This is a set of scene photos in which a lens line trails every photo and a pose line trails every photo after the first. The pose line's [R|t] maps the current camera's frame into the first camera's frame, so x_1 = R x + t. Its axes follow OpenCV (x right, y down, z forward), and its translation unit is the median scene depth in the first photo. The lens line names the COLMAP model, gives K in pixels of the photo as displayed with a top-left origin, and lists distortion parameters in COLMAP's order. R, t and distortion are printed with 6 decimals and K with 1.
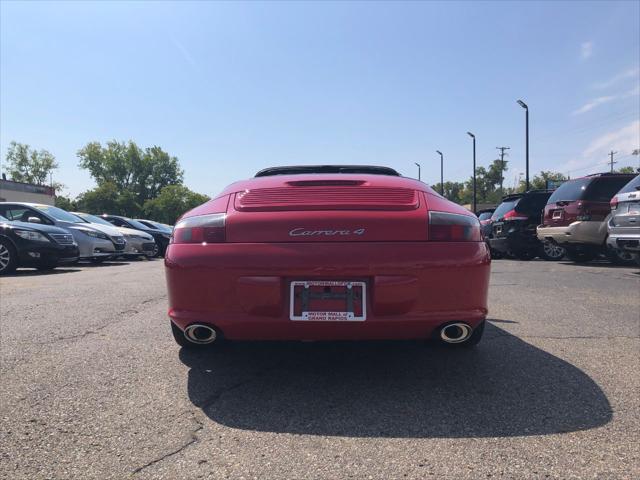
lens RADIAL K [[526.9, 0, 315.1], [0, 526.9, 241.8], [0, 0, 1]] dist [0.050433, -0.043655]
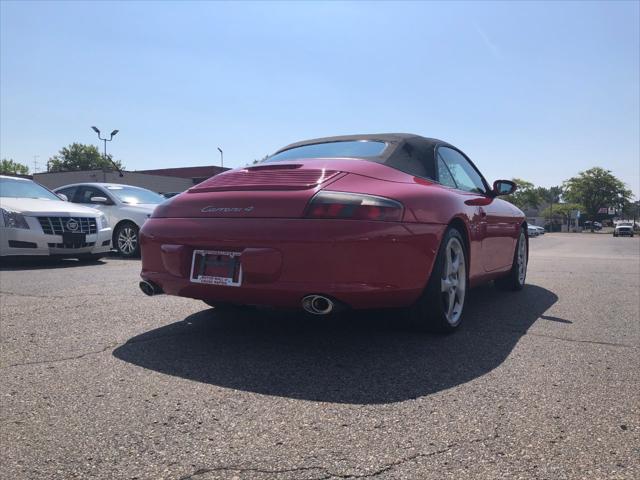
lens RADIAL K [[526.9, 0, 320.3], [0, 526.9, 224.0], [0, 0, 1]] dist [0.050433, -0.043655]
pose [[0.873477, 0.012067, -0.486717, 0.732831], [-0.022229, 0.999639, -0.015110, 0.025505], [0.486358, 0.024018, 0.873429, 0.077685]]
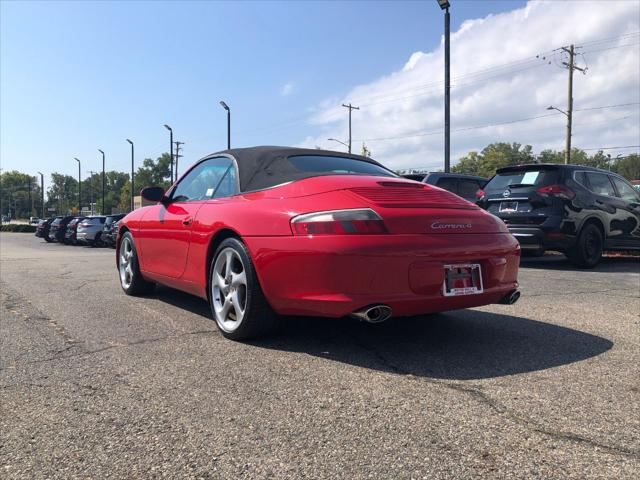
lens RADIAL K [[526.9, 0, 326.0], [0, 526.9, 244.2], [0, 0, 1]] dist [0.050433, -0.043655]
pose [[0.803982, -0.010000, 0.594570, -0.928388], [-0.001199, 0.999829, 0.018437, 0.002412], [-0.594652, -0.015536, 0.803833, 0.150091]]
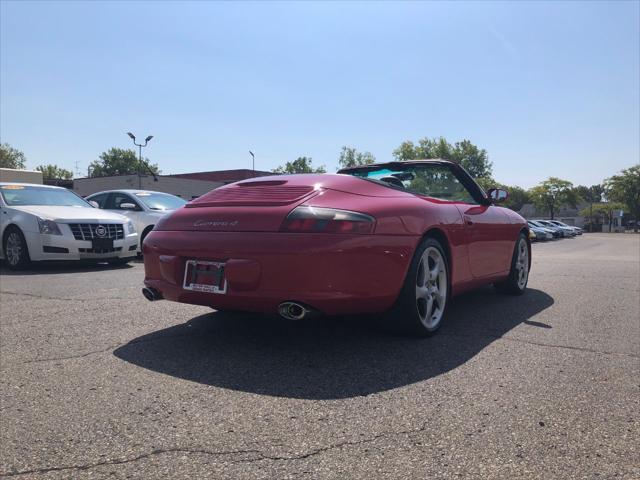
lens RADIAL K [[526.9, 0, 317.3], [0, 526.9, 233.2], [0, 0, 1]] dist [0.050433, -0.043655]
pose [[0.837485, 0.015969, -0.546226, 0.886681], [-0.017717, 0.999841, 0.002066, -0.001785], [0.546172, 0.007947, 0.837635, 0.055480]]
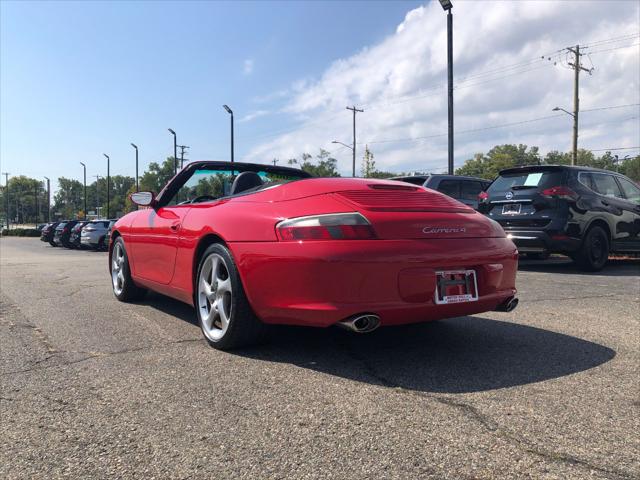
lens RADIAL K [[526.9, 0, 321.2], [0, 526.9, 244.5], [0, 0, 1]] dist [0.050433, -0.043655]
pose [[0.814936, -0.009987, 0.579465, -0.871061], [0.002527, 0.999903, 0.013679, -0.003015], [-0.579545, -0.009683, 0.814882, 0.163383]]
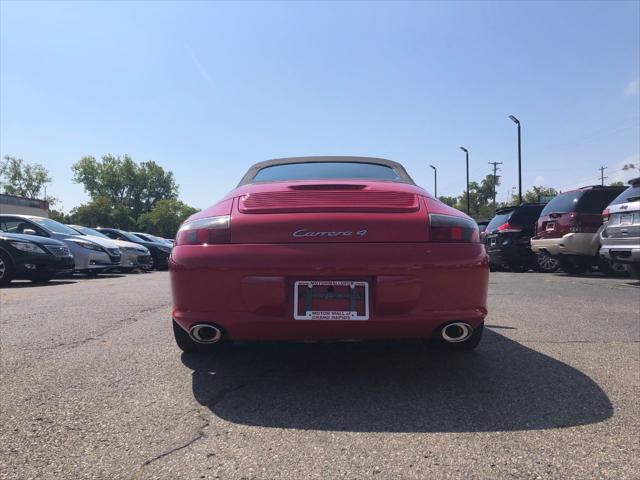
lens RADIAL K [[526.9, 0, 317.2], [0, 526.9, 239.3], [0, 0, 1]] dist [0.050433, -0.043655]
pose [[0.999896, -0.000417, 0.014404, -0.016181], [0.000879, 0.999485, -0.032075, 0.024567], [-0.014384, 0.032084, 0.999382, -0.018922]]
